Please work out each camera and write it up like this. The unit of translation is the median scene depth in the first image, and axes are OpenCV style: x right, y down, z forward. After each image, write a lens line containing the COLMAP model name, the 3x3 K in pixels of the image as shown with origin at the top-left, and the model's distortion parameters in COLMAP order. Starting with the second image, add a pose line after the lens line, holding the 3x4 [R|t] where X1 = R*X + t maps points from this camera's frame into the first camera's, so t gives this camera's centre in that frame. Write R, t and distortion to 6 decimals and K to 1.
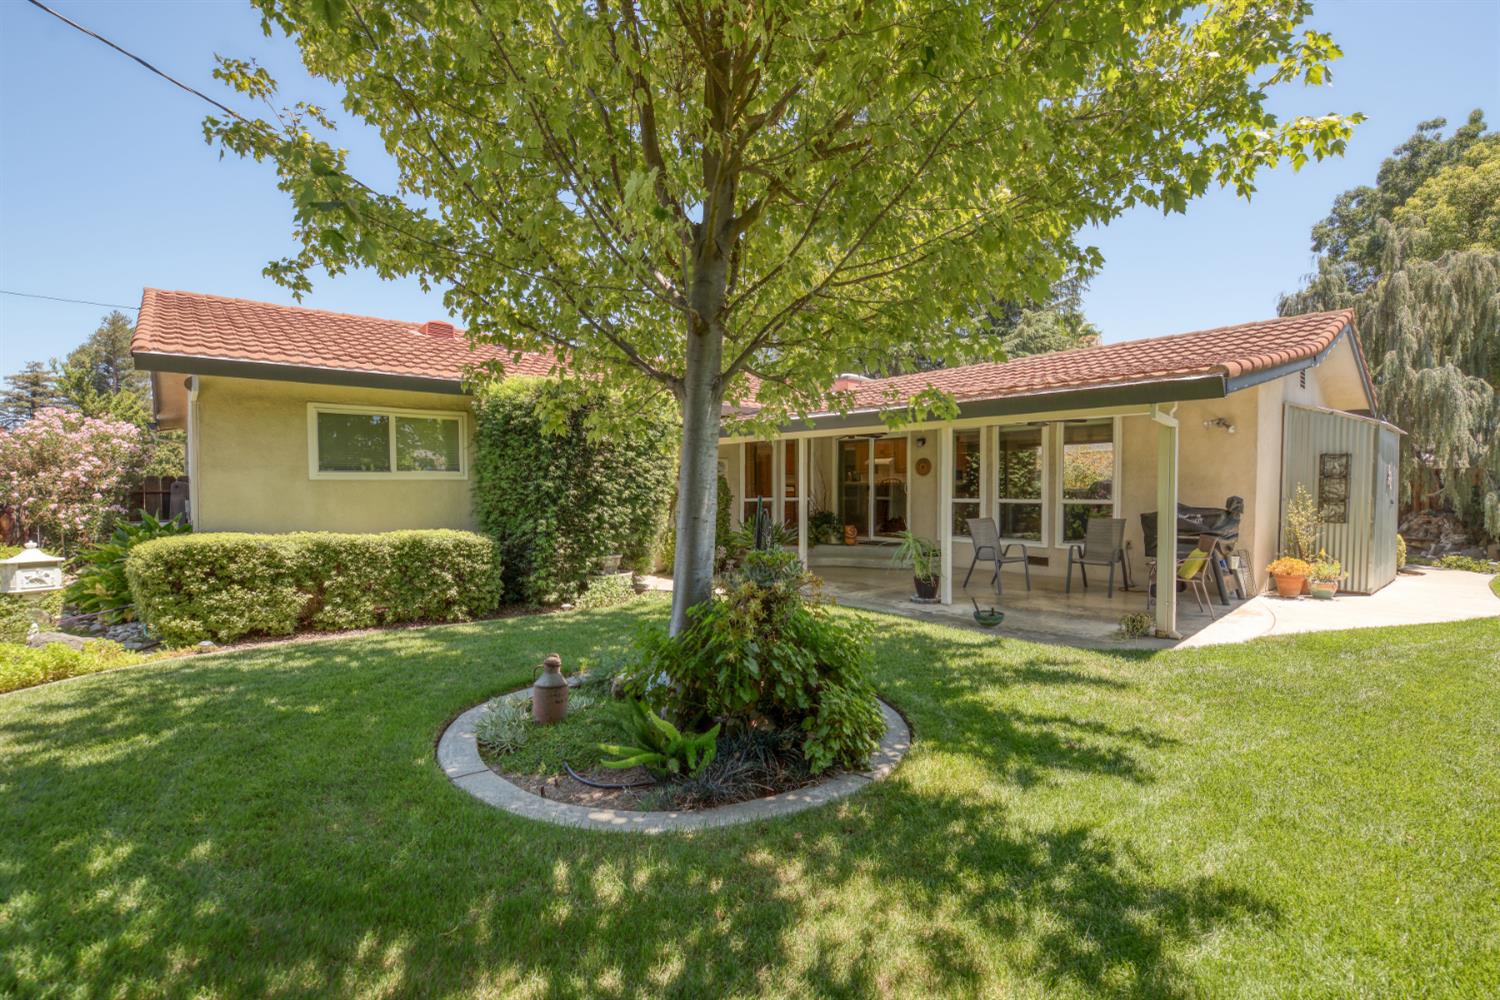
lens RADIAL K [[684.4, 0, 754.2], [0, 684.4, 507.8], [0, 0, 1]] dist [0.000616, -0.010976]
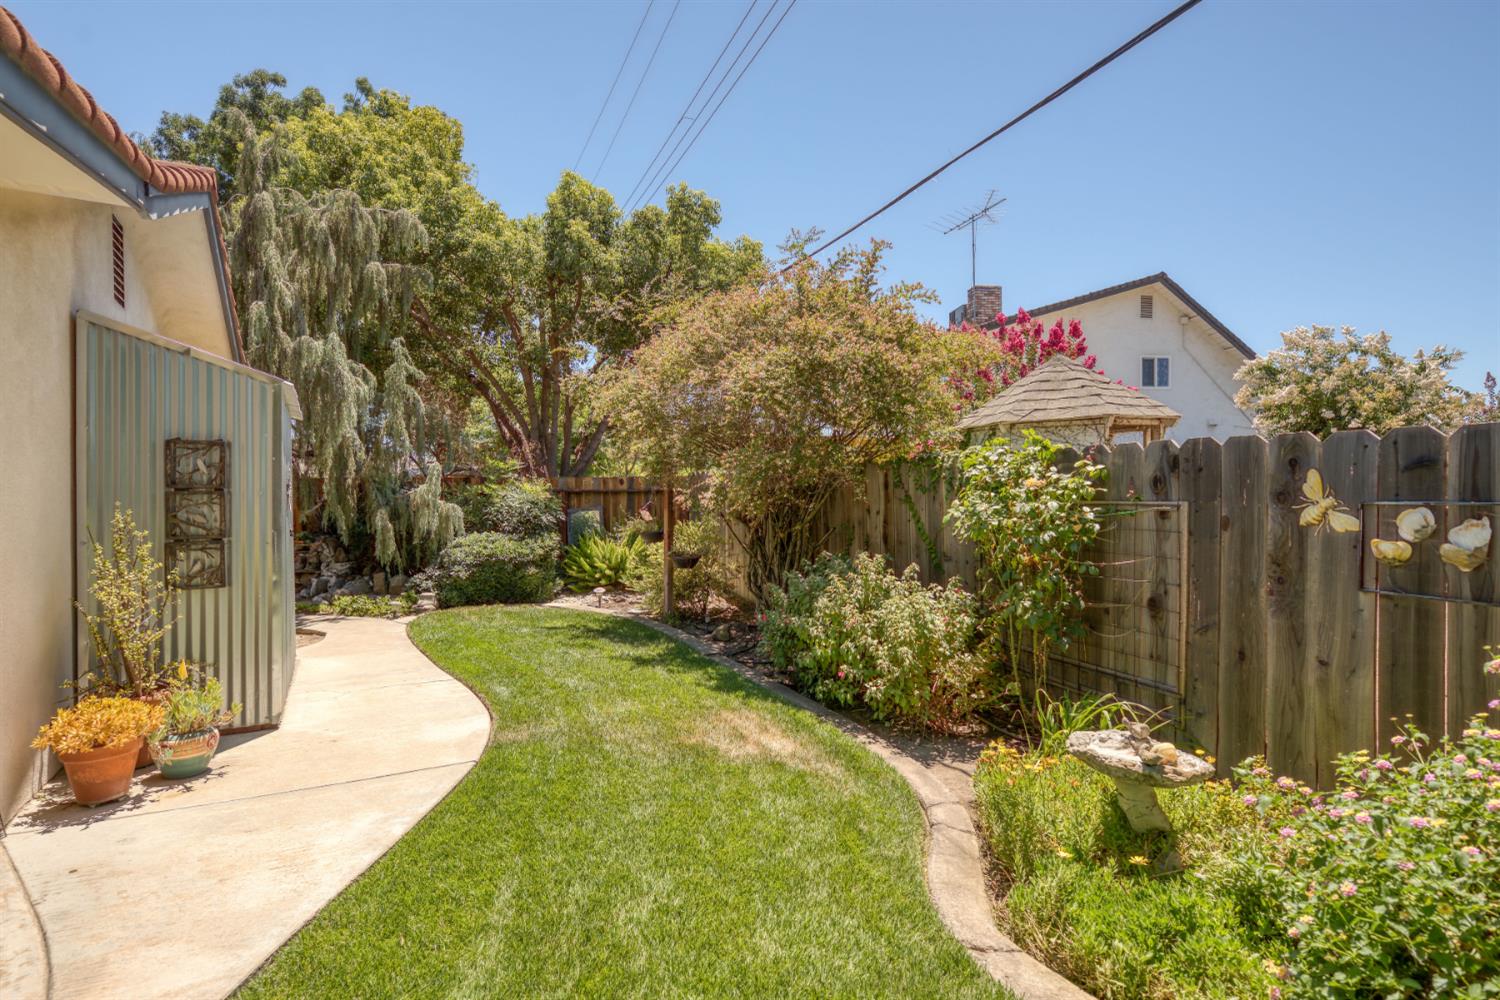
lens RADIAL K [[748.7, 0, 750.0], [0, 748.7, 500.0], [0, 0, 1]] dist [0.001640, -0.000043]
pose [[0.200663, -0.011247, 0.979596, 0.338195], [0.038560, 0.999250, 0.003574, -0.020348], [-0.978901, 0.037056, 0.200946, 0.418391]]
